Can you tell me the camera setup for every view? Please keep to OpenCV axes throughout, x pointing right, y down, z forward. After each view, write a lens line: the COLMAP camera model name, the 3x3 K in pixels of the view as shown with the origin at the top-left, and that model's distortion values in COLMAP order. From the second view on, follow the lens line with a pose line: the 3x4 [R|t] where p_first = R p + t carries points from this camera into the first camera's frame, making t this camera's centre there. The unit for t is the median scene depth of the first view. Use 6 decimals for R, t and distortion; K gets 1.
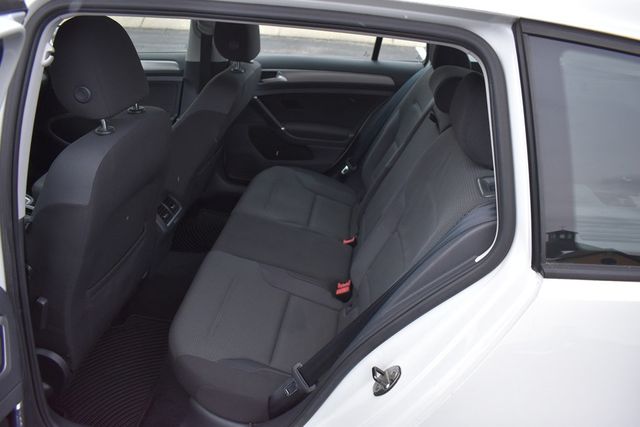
lens RADIAL K [[495.5, 0, 314.5], [0, 495.5, 212.0], [0, 0, 1]] dist [-0.094939, 0.009756]
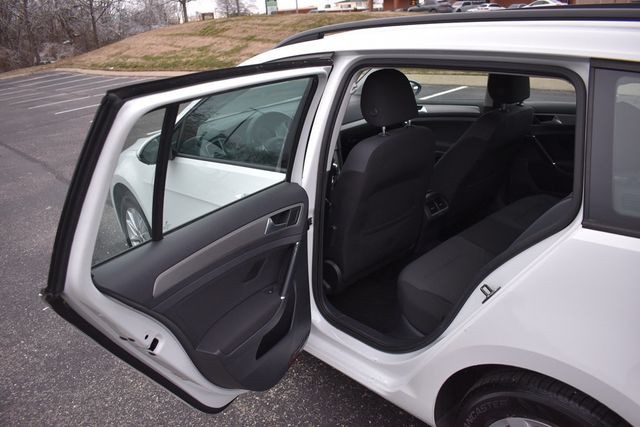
lens RADIAL K [[495.5, 0, 315.8], [0, 495.5, 216.2], [0, 0, 1]] dist [-0.094939, 0.009756]
pose [[0.743060, 0.137865, -0.654870, 0.382512], [-0.210173, 0.977115, -0.032772, 0.148234], [0.635365, 0.161988, 0.755030, -0.284289]]
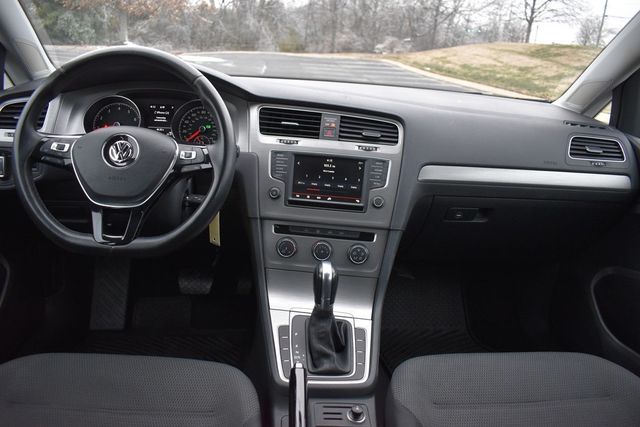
lens RADIAL K [[495.5, 0, 320.7], [0, 495.5, 216.6], [0, 0, 1]] dist [-0.094939, 0.009756]
pose [[0.202299, 0.293614, -0.934273, -0.238246], [-0.529388, 0.835387, 0.147908, -0.224938], [0.823907, 0.464671, 0.324434, 0.827163]]
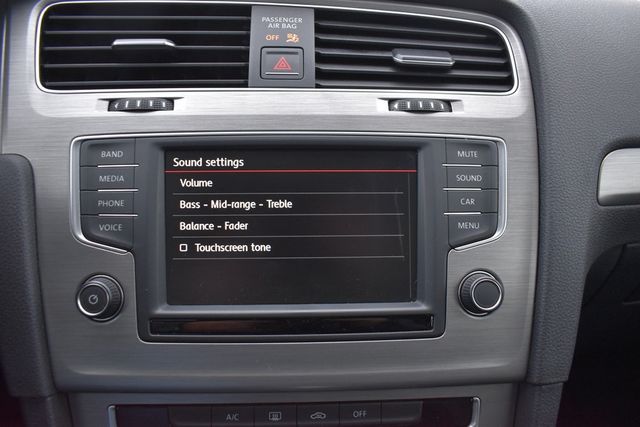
lens RADIAL K [[495.5, 0, 322.3], [0, 495.5, 213.0], [0, 0, 1]] dist [-0.094939, 0.009756]
pose [[0.321586, 0.235368, -0.917161, -0.664151], [-0.460600, 0.885176, 0.065658, -0.197543], [0.827303, 0.401330, 0.393071, 0.951705]]
